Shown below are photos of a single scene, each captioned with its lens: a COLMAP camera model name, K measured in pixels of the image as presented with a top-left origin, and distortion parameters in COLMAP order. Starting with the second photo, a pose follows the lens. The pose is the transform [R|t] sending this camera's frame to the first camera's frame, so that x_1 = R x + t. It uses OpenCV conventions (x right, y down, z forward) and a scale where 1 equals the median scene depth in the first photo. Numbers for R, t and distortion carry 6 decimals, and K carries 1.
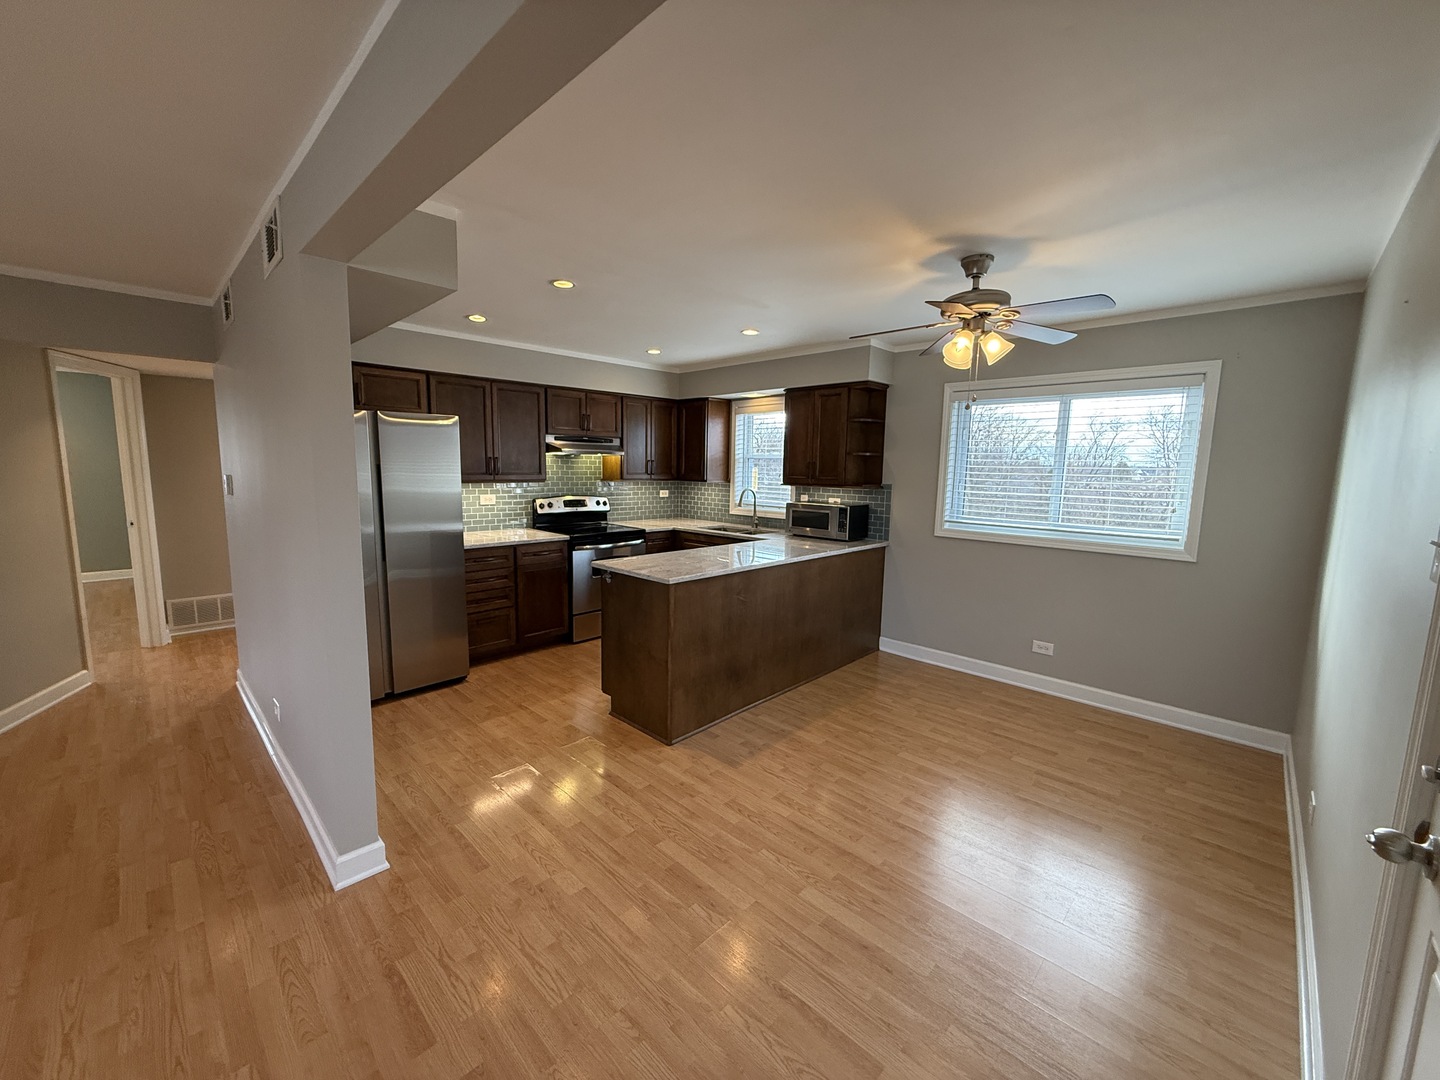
lens RADIAL K [[573.4, 0, 716.9], [0, 573.4, 541.1], [0, 0, 1]] dist [-0.001937, 0.000240]
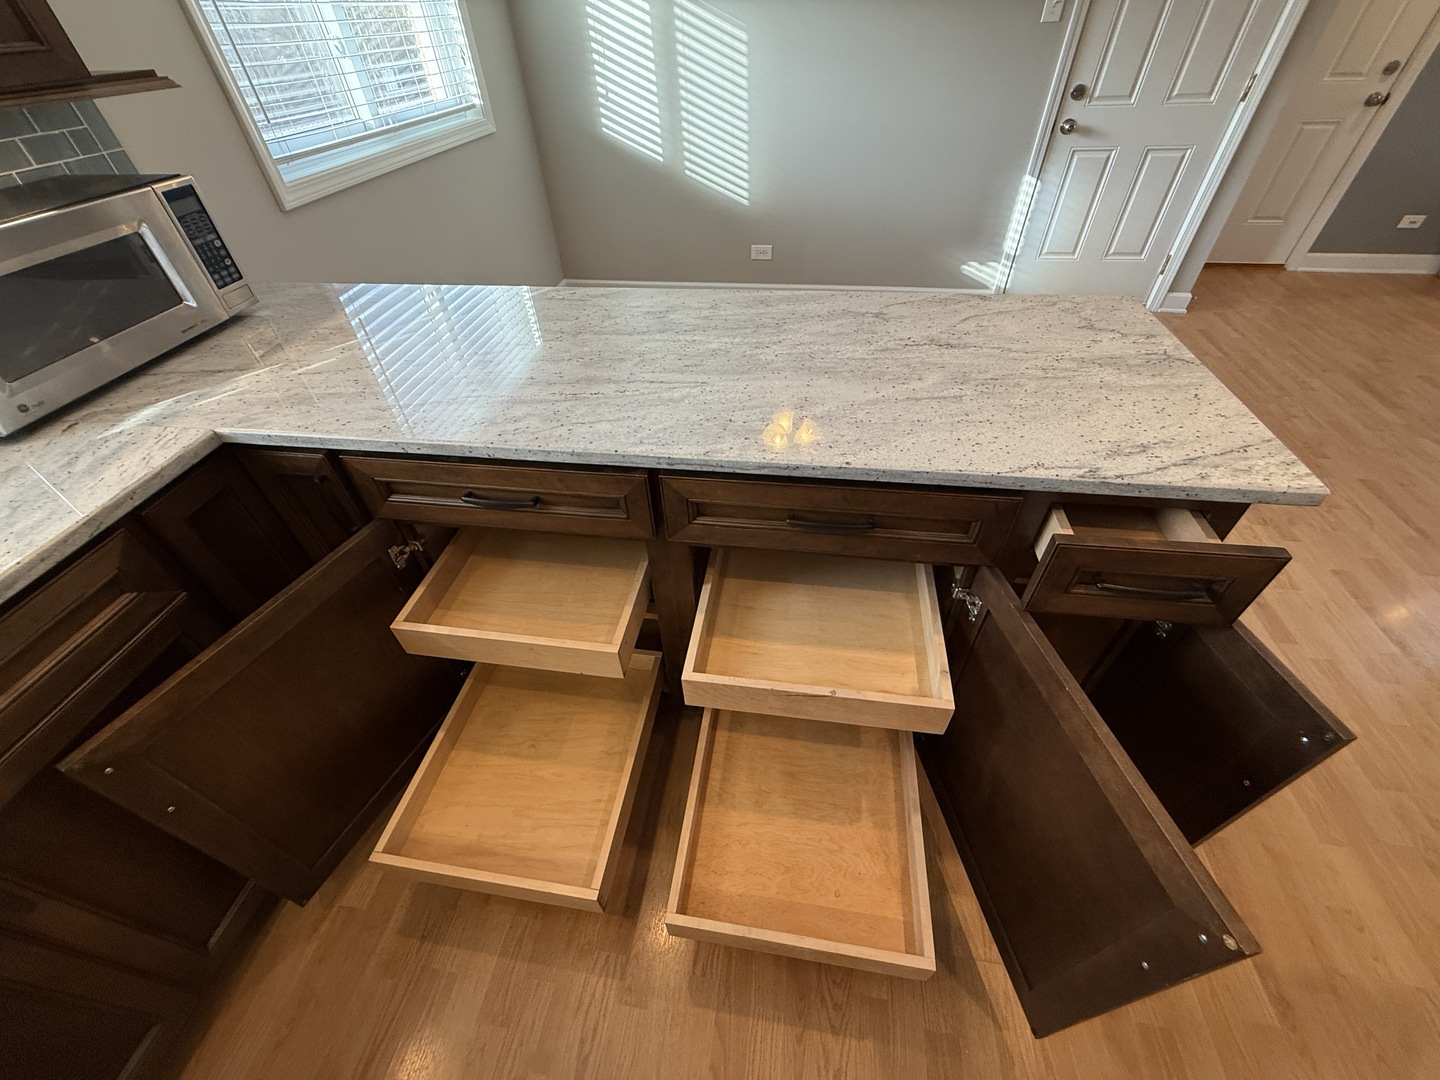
lens RADIAL K [[573.4, 0, 714.9], [0, 573.4, 545.7], [0, 0, 1]] dist [-0.001937, 0.000240]
pose [[-0.578884, -0.556851, 0.595659, -0.161380], [0.132788, 0.656374, 0.742658, -0.105403], [-0.804525, 0.509009, -0.306021, 0.908945]]
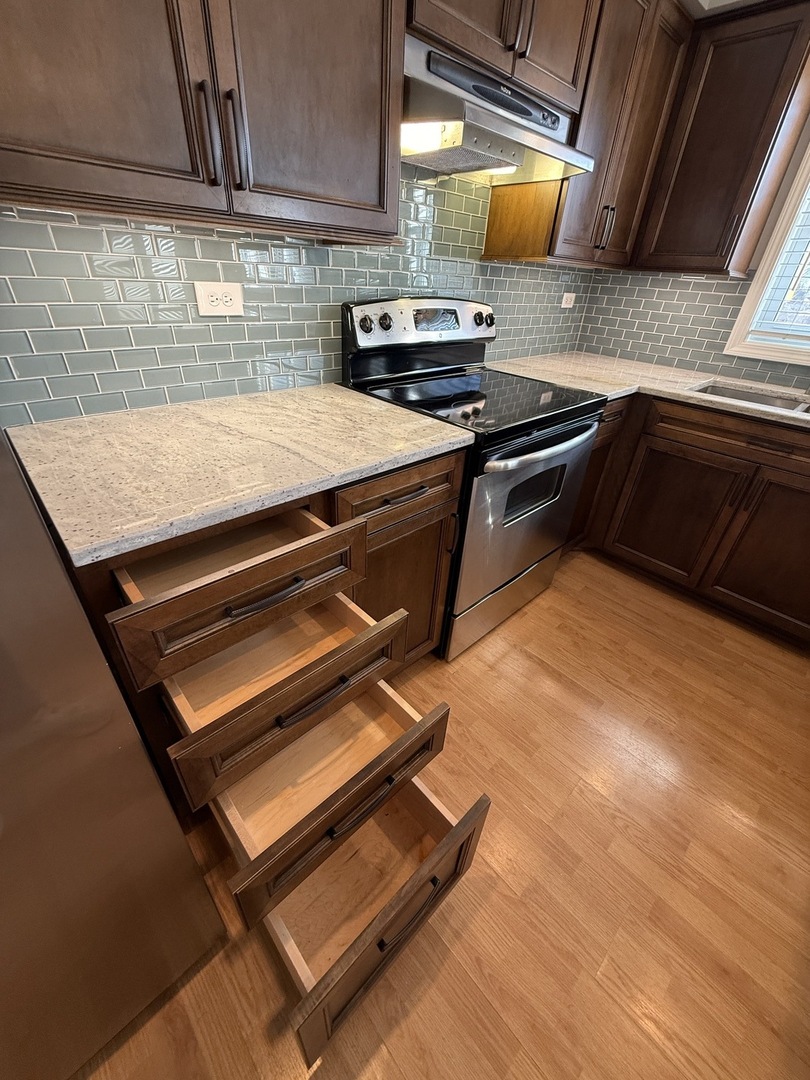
lens RADIAL K [[430.0, 0, 407.7], [0, 430.0, 538.9], [0, 0, 1]] dist [-0.001937, 0.000240]
pose [[0.998561, 0.052188, -0.012337, -0.281988], [-0.042484, 0.910247, 0.411881, -0.052938], [0.032724, -0.410764, 0.911154, 0.722474]]
